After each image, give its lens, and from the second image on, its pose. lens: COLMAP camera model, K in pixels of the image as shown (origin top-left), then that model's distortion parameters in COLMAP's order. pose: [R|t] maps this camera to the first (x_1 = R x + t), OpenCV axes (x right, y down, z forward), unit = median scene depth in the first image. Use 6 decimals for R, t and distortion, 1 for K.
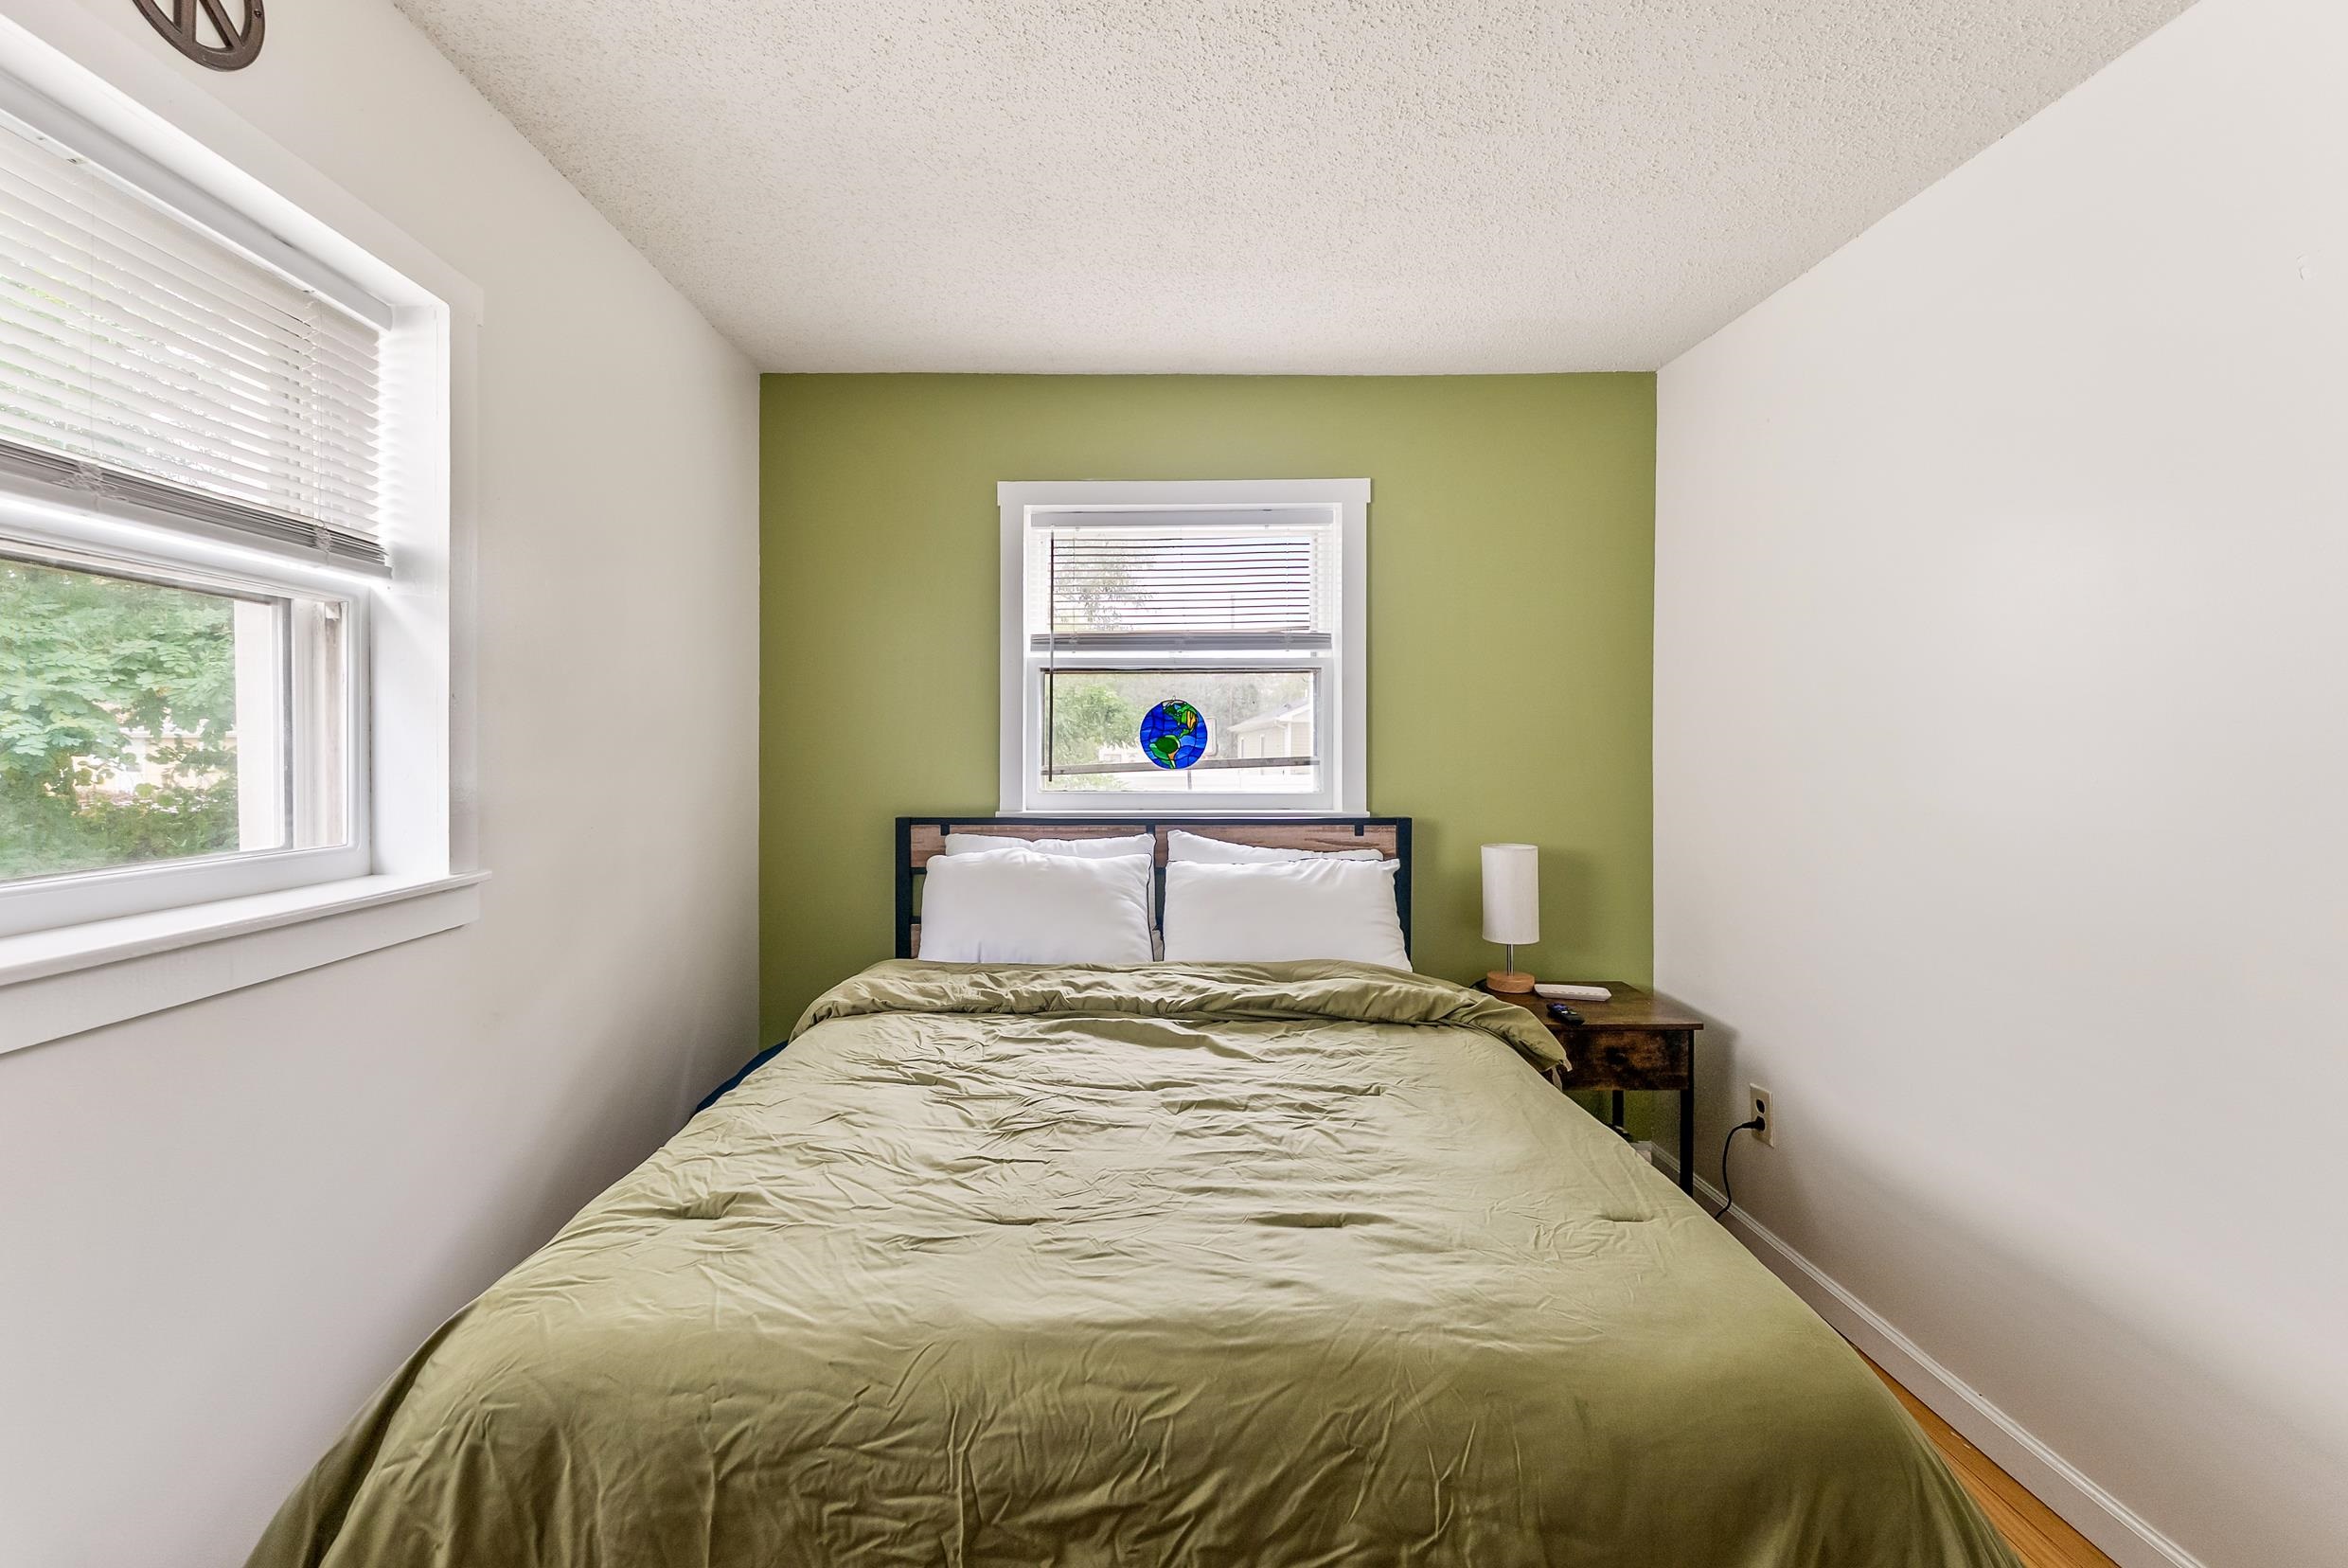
lens RADIAL K [[955.8, 0, 1155.2], [0, 955.8, 755.4], [0, 0, 1]] dist [-0.000360, -0.001402]
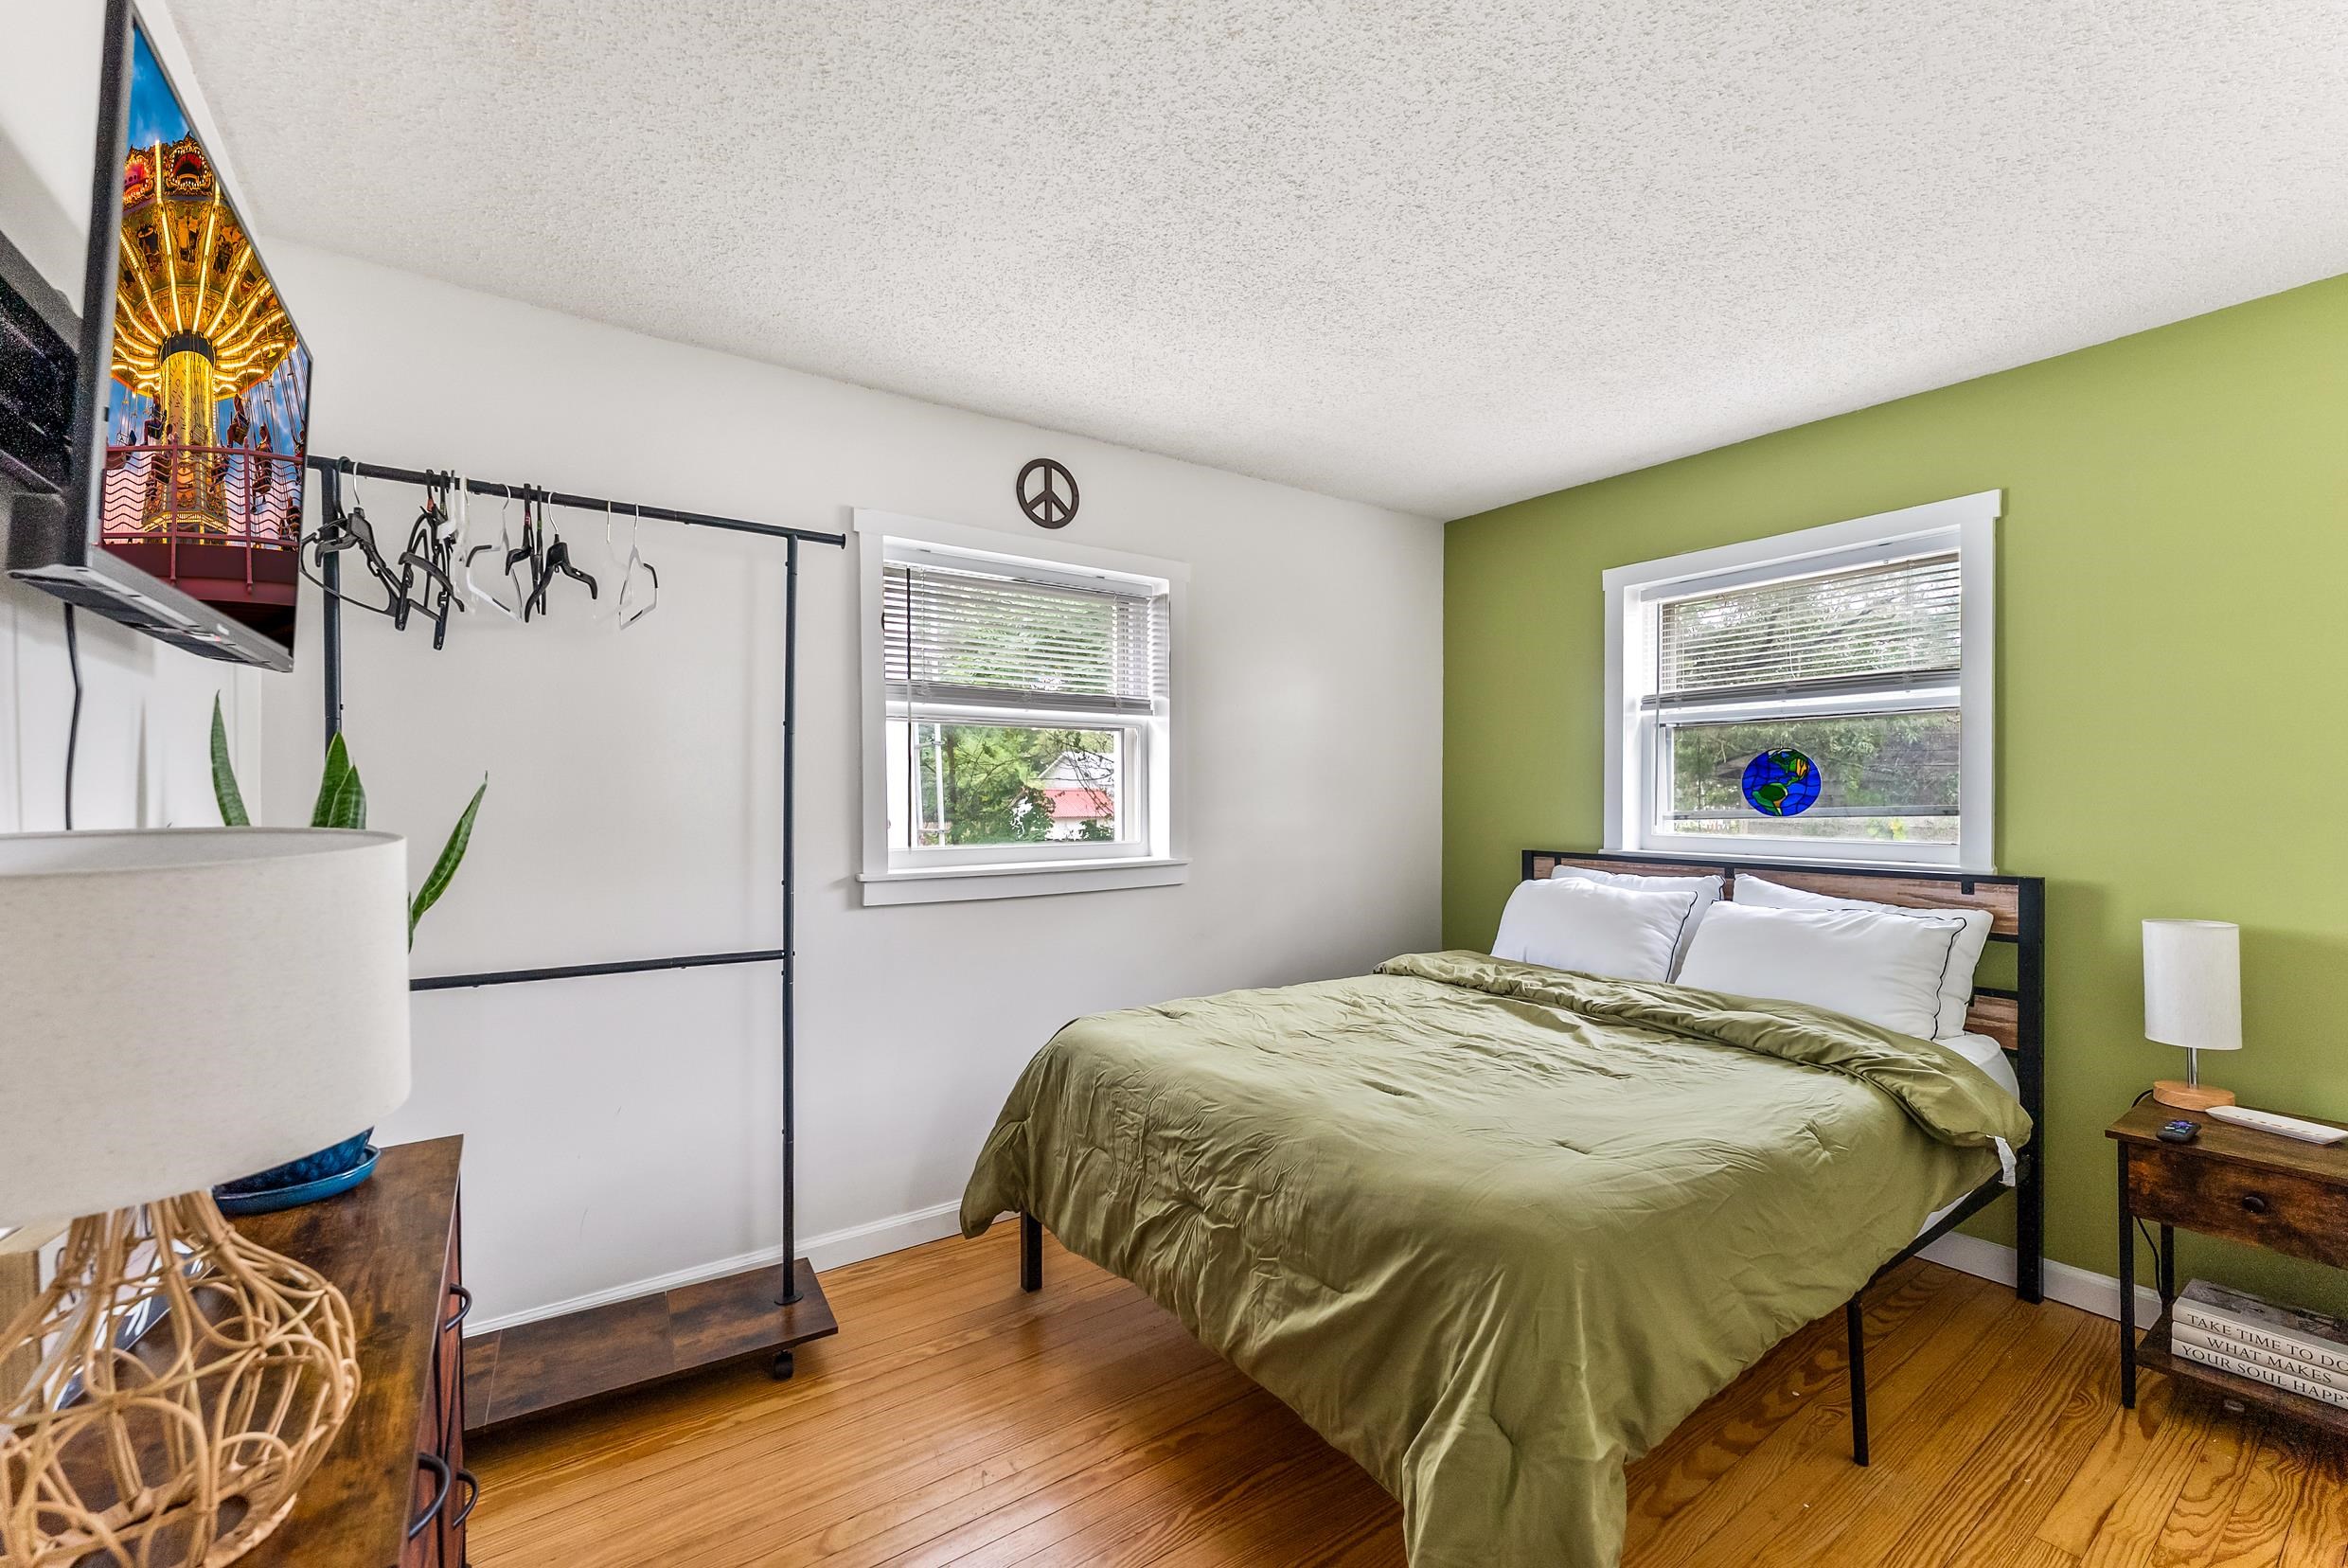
lens RADIAL K [[955.8, 0, 1274.5], [0, 955.8, 796.2], [0, 0, 1]] dist [-0.000360, -0.001402]
pose [[0.648323, 0.001845, -0.761363, 0.854116], [-0.005921, 0.999979, -0.002619, -0.002821], [0.761342, 0.006206, 0.648320, -0.134972]]
